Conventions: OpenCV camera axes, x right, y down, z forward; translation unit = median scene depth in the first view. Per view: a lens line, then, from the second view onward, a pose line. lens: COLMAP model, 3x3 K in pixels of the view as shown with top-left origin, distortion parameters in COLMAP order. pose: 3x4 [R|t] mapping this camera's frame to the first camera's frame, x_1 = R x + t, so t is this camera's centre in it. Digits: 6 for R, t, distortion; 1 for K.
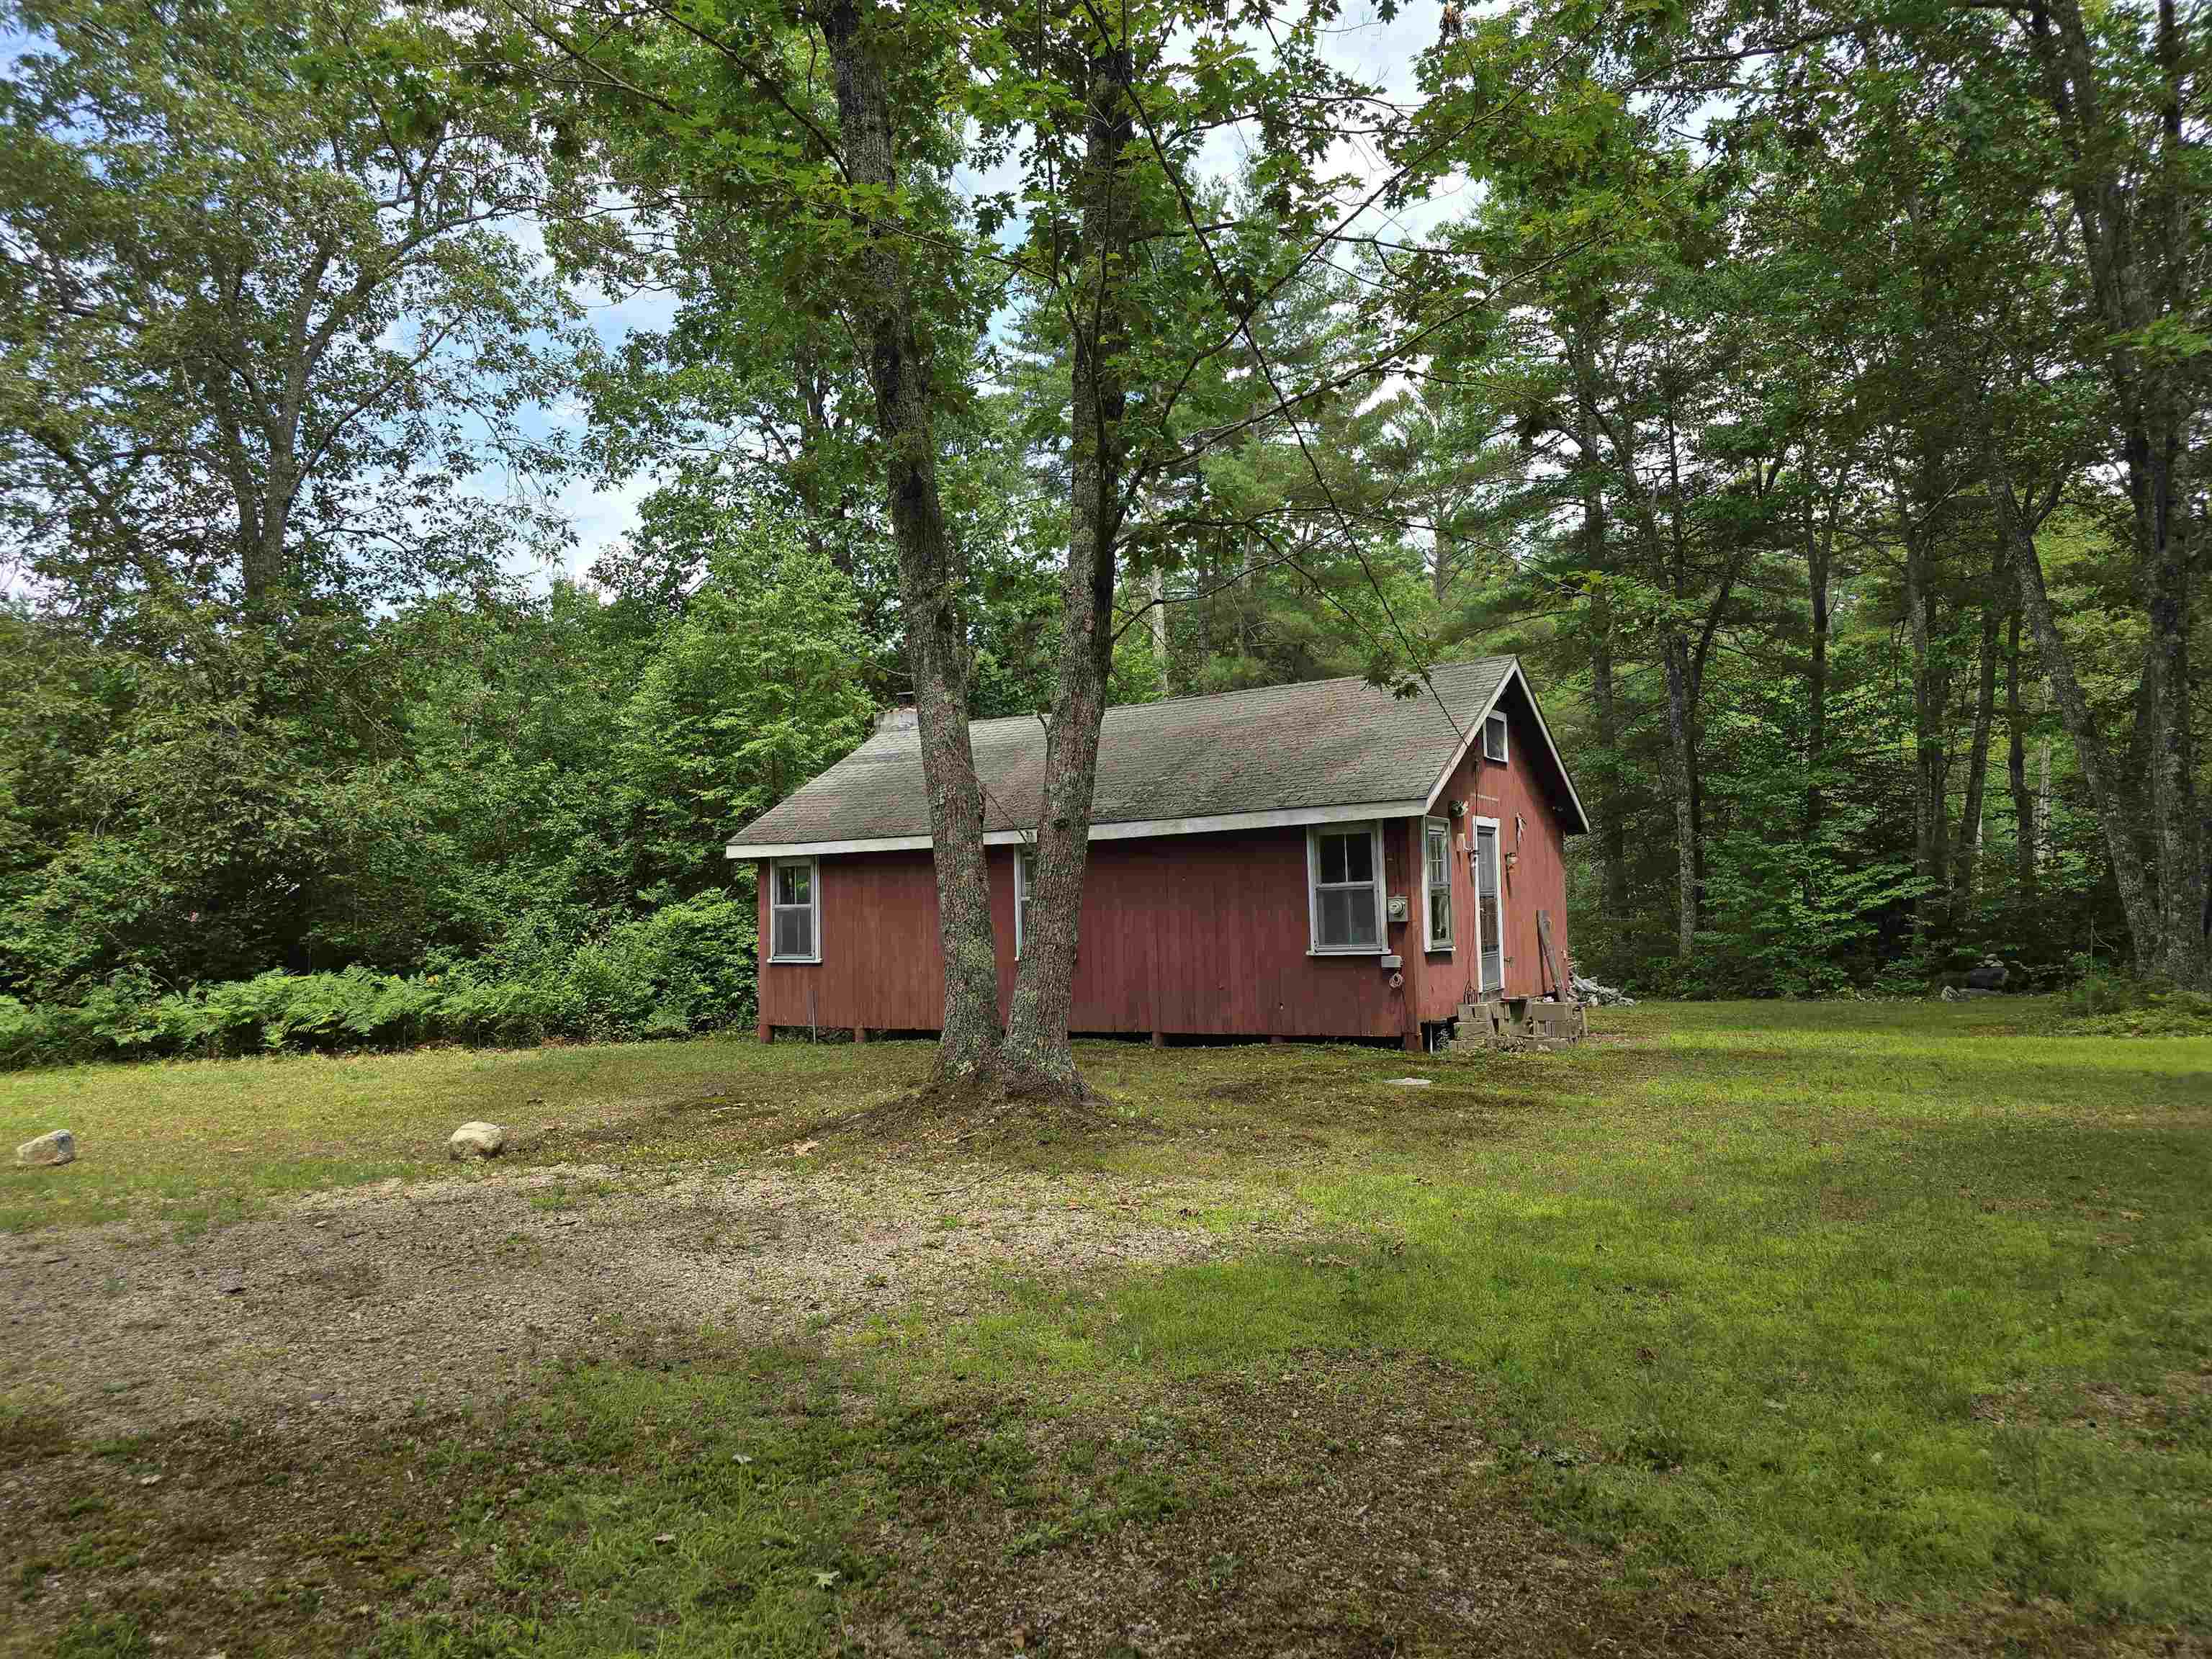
lens RADIAL K [[1477.2, 0, 1101.0], [0, 1477.2, 841.3], [0, 0, 1]] dist [0.055170, -0.042741]
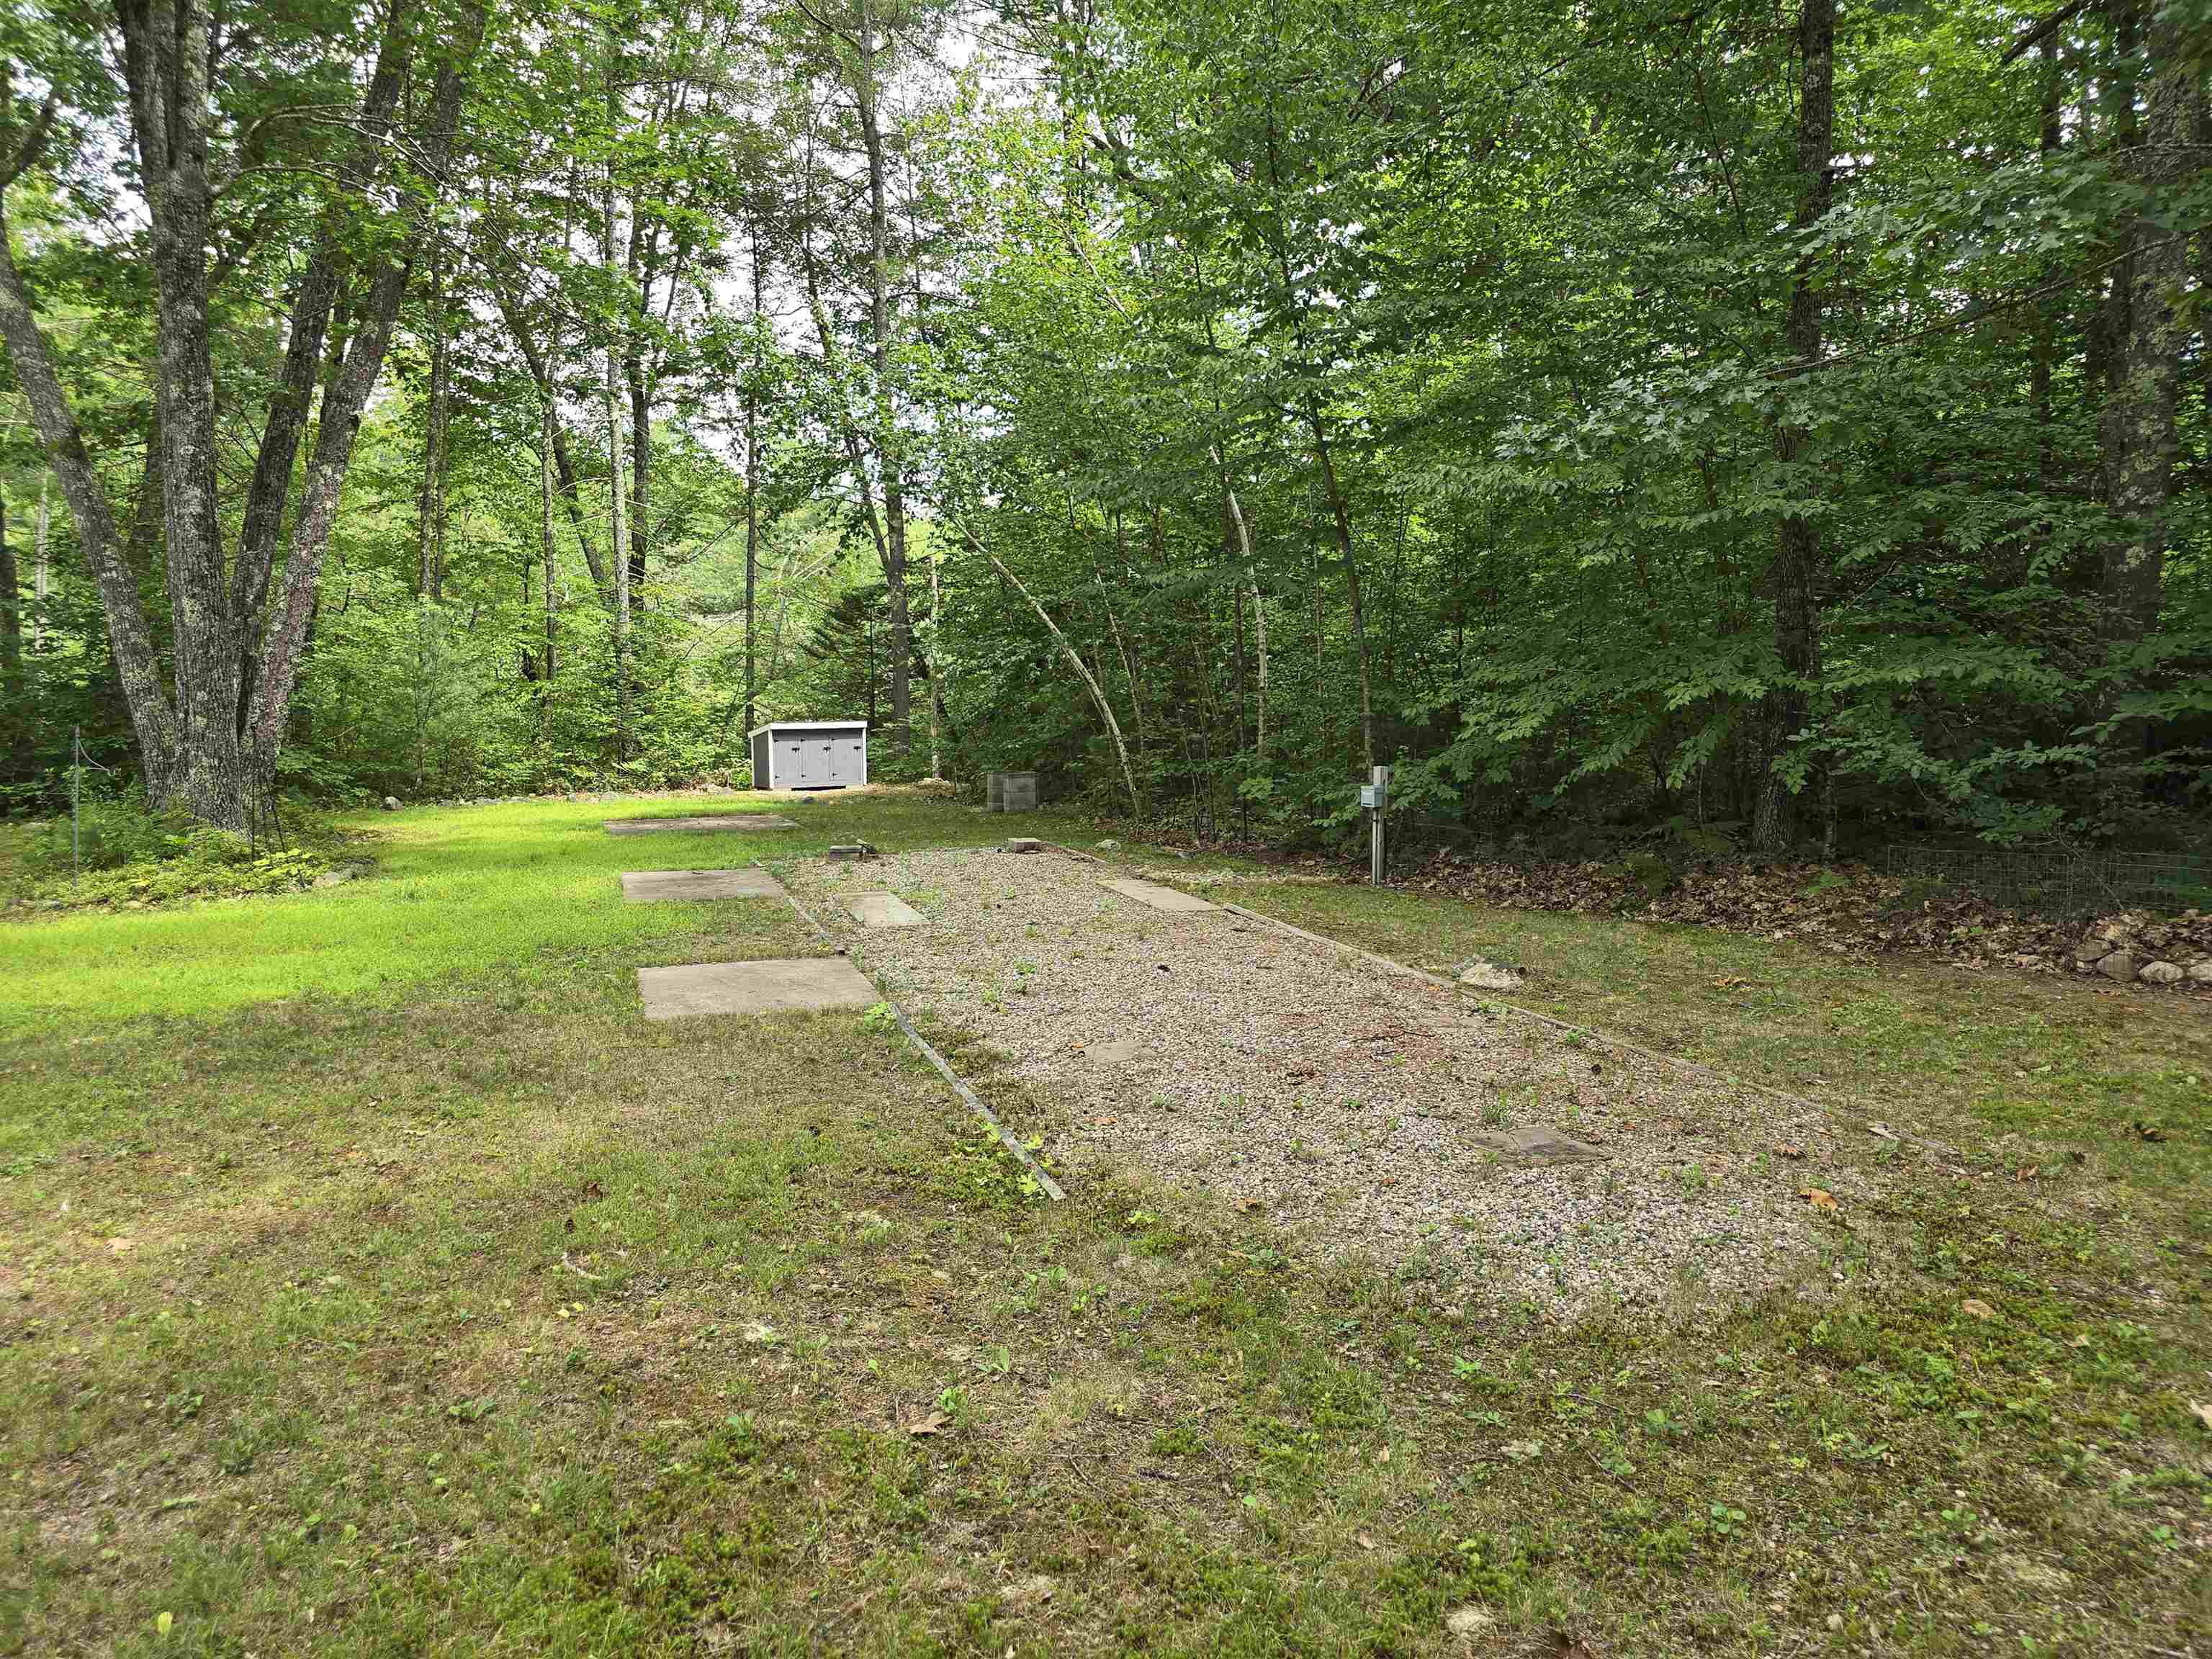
lens RADIAL K [[1477.2, 0, 1101.0], [0, 1477.2, 841.3], [0, 0, 1]] dist [0.055170, -0.042741]
pose [[0.393810, -0.070114, 0.916514, 0.211909], [-0.055816, 0.993423, 0.099980, 0.010162], [-0.917496, -0.090529, 0.387306, 0.304281]]
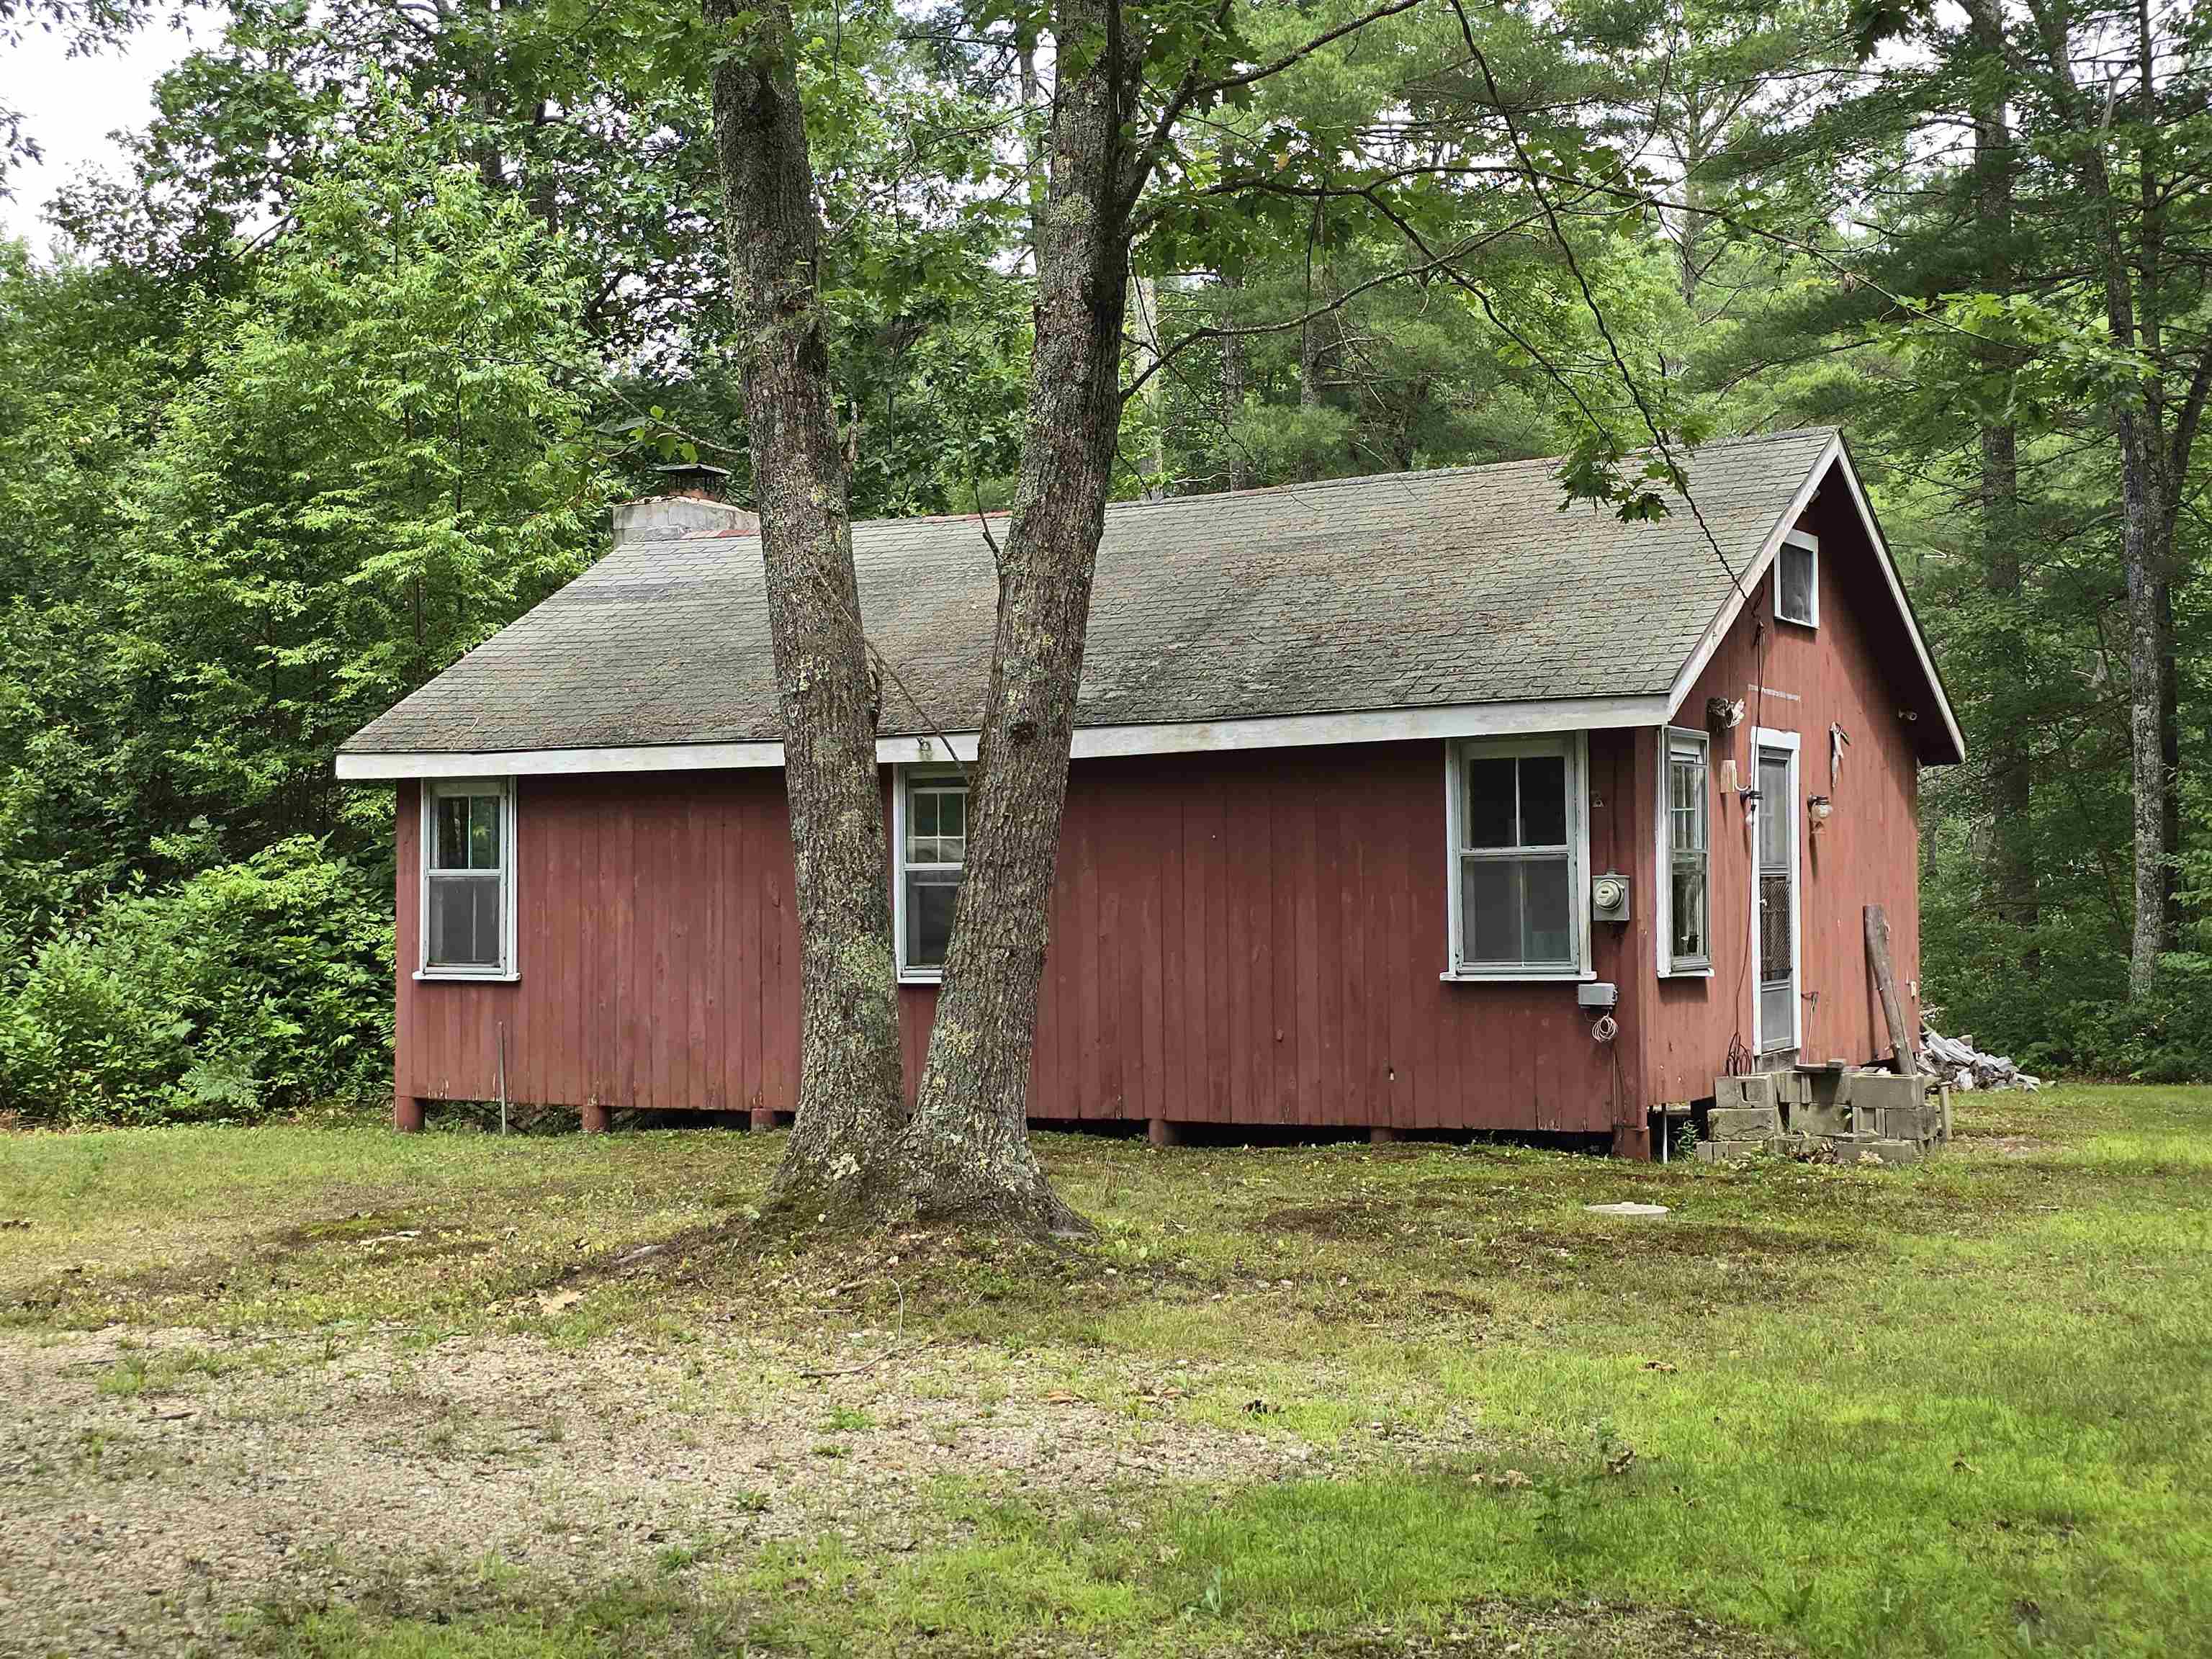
lens RADIAL K [[2948.4, 0, 1109.2], [0, 2948.4, 829.9], [0, 0, 1]] dist [0.070905, -0.060000]
pose [[0.999151, 0.018618, 0.036745, -0.019646], [-0.019506, 0.999523, 0.023942, -0.000970], [-0.036282, -0.024638, 0.999038, -0.061412]]
